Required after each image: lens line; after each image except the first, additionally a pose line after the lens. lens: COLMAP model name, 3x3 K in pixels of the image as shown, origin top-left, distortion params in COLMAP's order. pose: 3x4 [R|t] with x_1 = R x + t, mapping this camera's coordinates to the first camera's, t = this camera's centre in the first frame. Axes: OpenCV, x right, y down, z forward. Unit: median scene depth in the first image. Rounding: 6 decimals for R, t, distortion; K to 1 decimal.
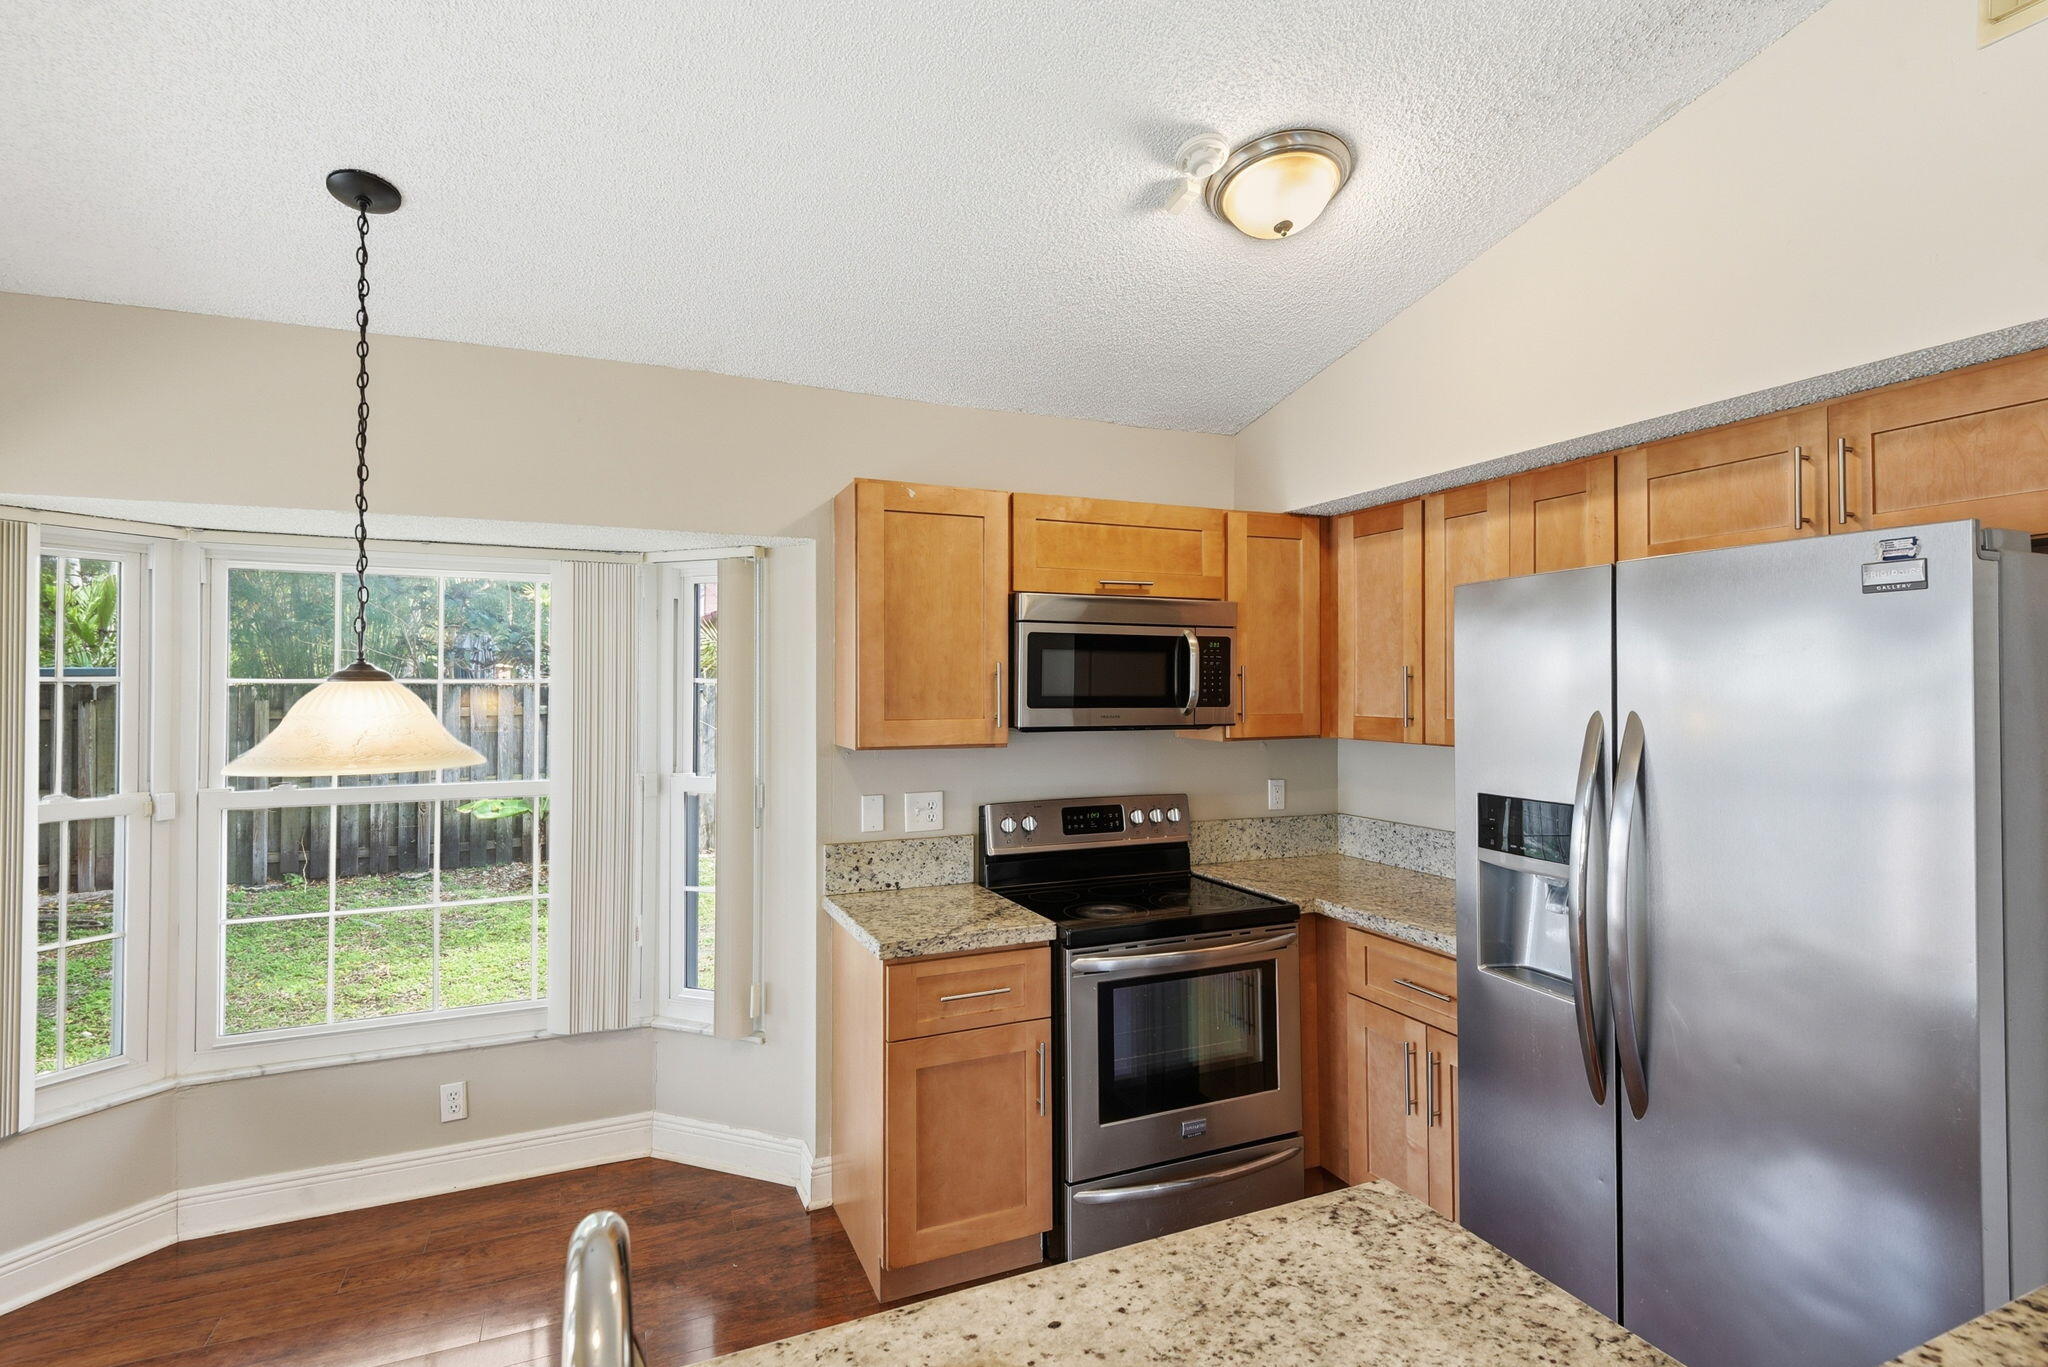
lens RADIAL K [[986.6, 0, 1029.6], [0, 986.6, 675.7], [0, 0, 1]] dist [0.005475, 0.000719]
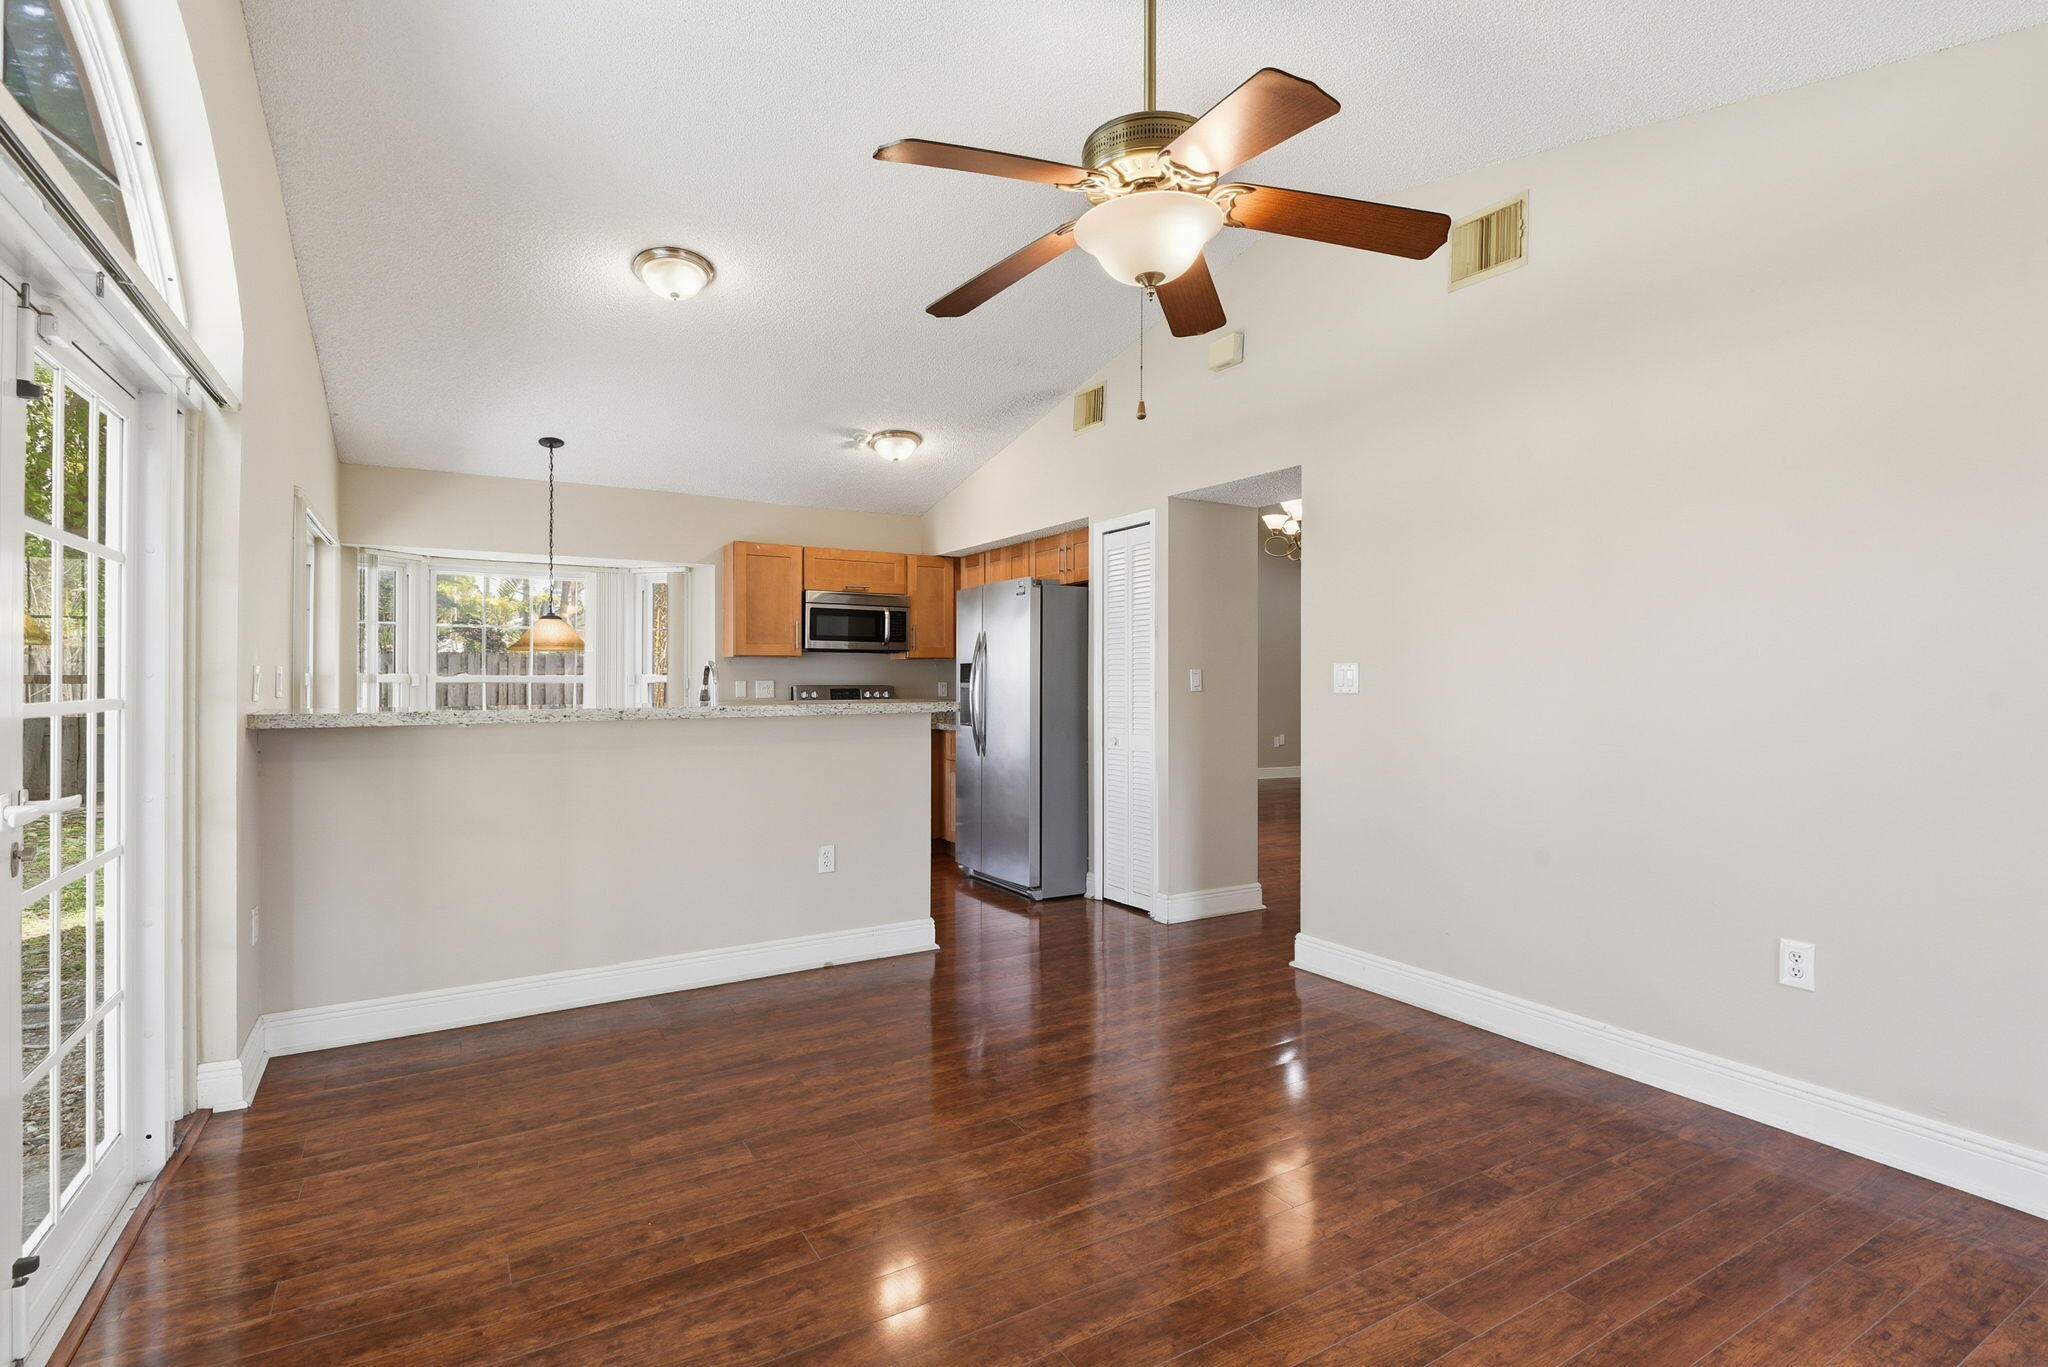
lens RADIAL K [[949.8, 0, 1041.2], [0, 949.8, 684.9], [0, 0, 1]] dist [-0.001408, -0.000187]
pose [[0.988349, 0.001547, 0.152195, 0.188283], [-0.003938, 0.999874, 0.015410, 0.098237], [-0.152152, -0.015830, 0.988230, -1.248595]]
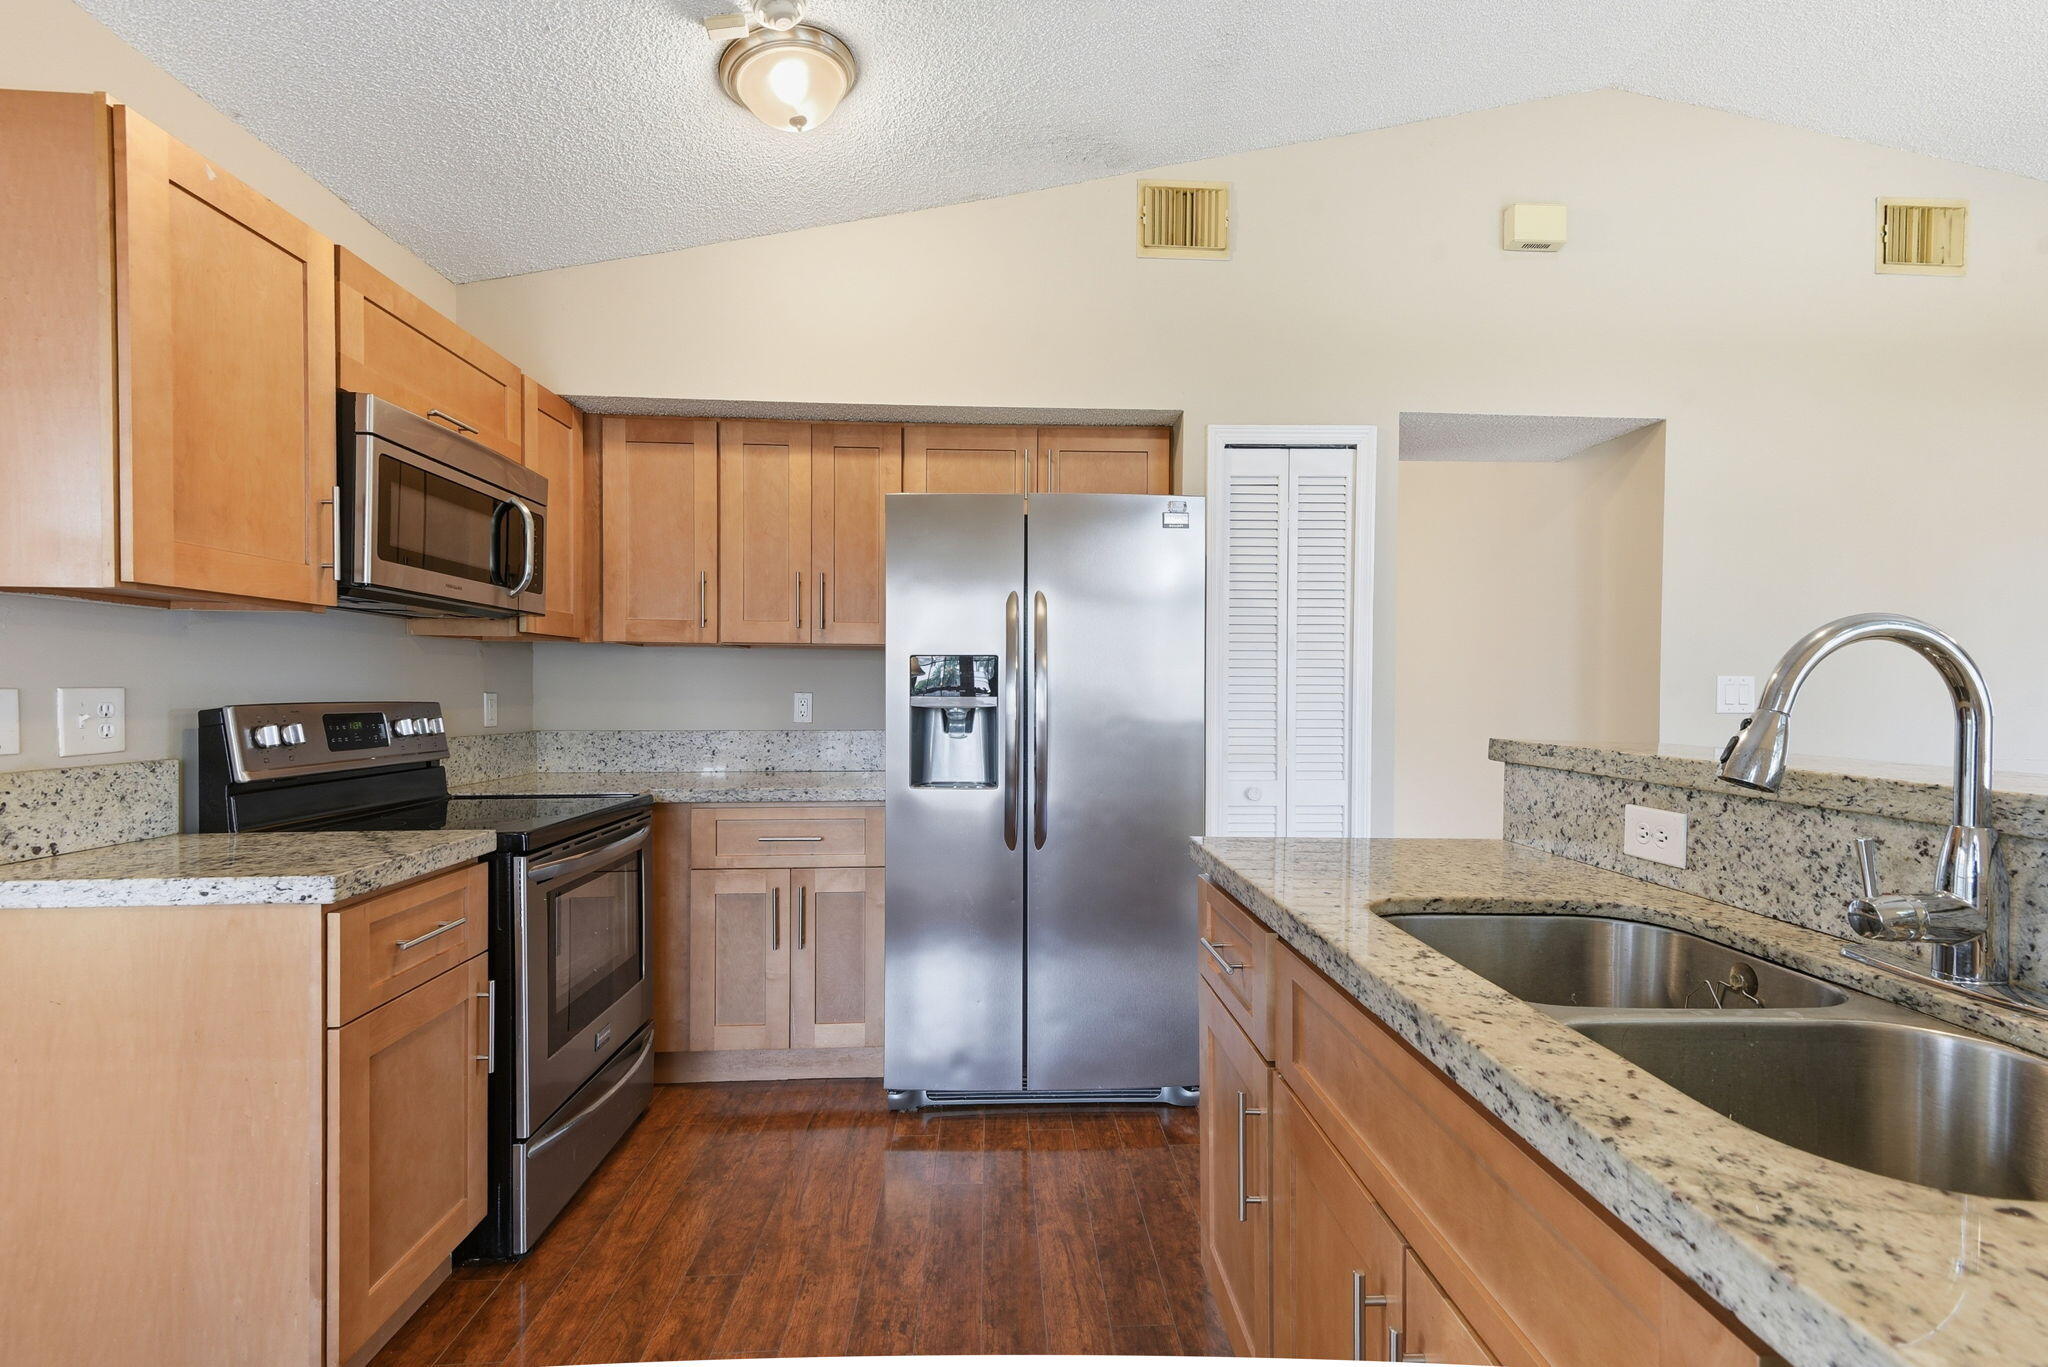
lens RADIAL K [[911.4, 0, 1024.5], [0, 911.4, 719.0], [0, 0, 1]] dist [0.008222, -0.000035]
pose [[0.361015, -0.024278, 0.932244, -0.439943], [-0.019289, 0.999253, 0.033492, 0.113279], [-0.932360, -0.030073, 0.360277, 0.300160]]
